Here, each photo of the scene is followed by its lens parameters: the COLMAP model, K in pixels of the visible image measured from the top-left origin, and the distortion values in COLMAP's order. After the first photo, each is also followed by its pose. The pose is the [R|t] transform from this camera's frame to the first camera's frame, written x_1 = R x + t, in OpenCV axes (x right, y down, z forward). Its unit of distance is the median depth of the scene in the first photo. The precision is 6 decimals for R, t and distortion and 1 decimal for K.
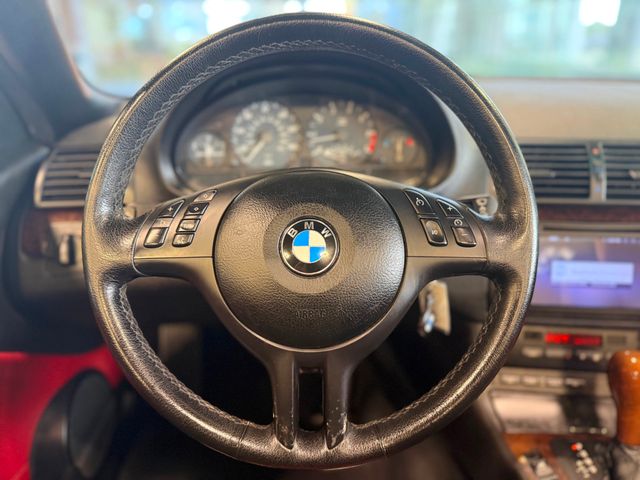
lens RADIAL K [[446.5, 0, 318.0], [0, 446.5, 242.2], [0, 0, 1]] dist [0.042246, -0.031869]
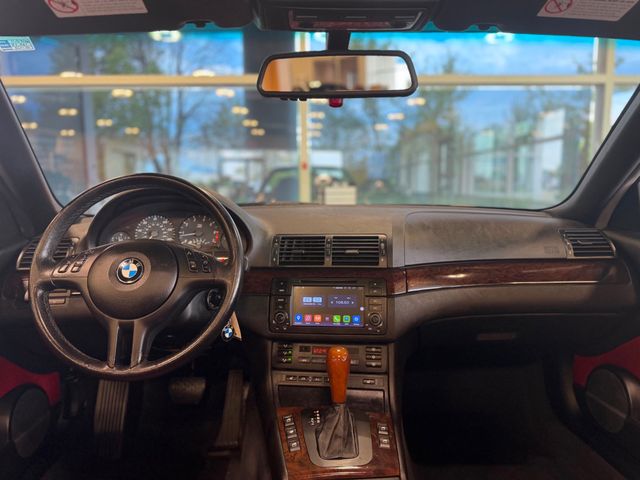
lens RADIAL K [[446.5, 0, 319.6], [0, 446.5, 246.7], [0, 0, 1]] dist [0.042246, -0.031869]
pose [[0.999977, 0.000525, -0.006690, 0.573333], [-0.002307, 0.963073, -0.269231, 0.302232], [0.006302, 0.269240, 0.963052, -0.718457]]
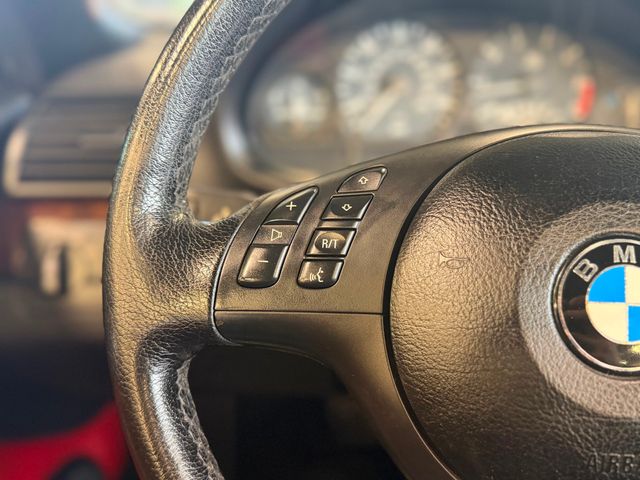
lens RADIAL K [[594.8, 0, 318.0], [0, 594.8, 244.6], [0, 0, 1]] dist [-0.004175, 0.000000]
pose [[0.997235, 0.038081, -0.063819, -0.170126], [-0.039136, 0.999116, -0.015365, -0.016430], [0.063178, 0.017820, 0.997843, 0.252813]]
